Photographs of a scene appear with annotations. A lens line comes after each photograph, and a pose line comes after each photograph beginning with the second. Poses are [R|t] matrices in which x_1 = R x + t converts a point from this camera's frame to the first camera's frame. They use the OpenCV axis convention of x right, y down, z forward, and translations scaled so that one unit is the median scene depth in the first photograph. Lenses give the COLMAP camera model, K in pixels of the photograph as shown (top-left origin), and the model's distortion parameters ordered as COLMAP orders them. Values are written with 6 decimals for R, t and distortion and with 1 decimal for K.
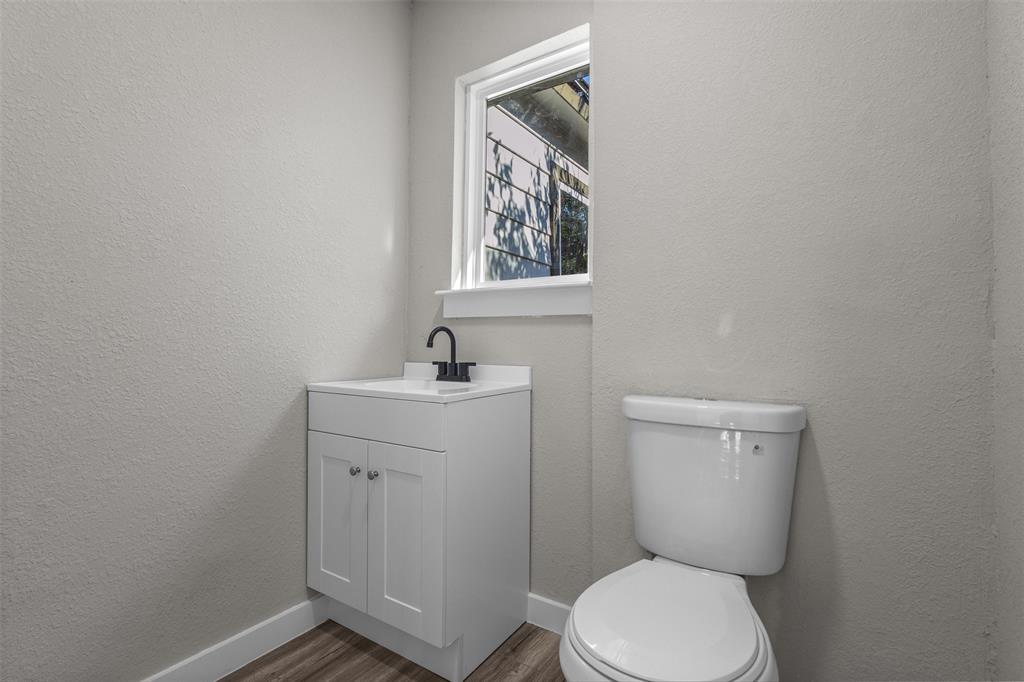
lens RADIAL K [[472.8, 0, 511.5], [0, 472.8, 343.3], [0, 0, 1]] dist [0.000176, -0.002729]
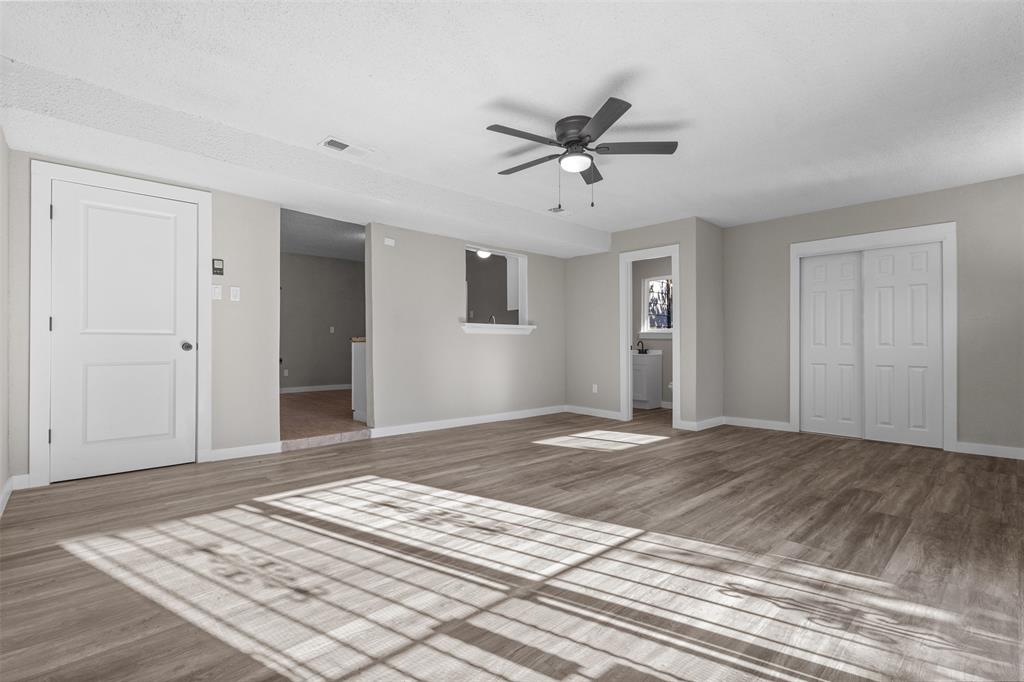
lens RADIAL K [[472.8, 0, 509.7], [0, 472.8, 345.6], [0, 0, 1]] dist [0.000176, -0.002729]
pose [[0.970063, -0.007630, -0.242733, -0.151974], [0.007450, 0.999971, -0.001656, 0.002479], [0.242739, -0.000202, 0.970092, -2.051473]]
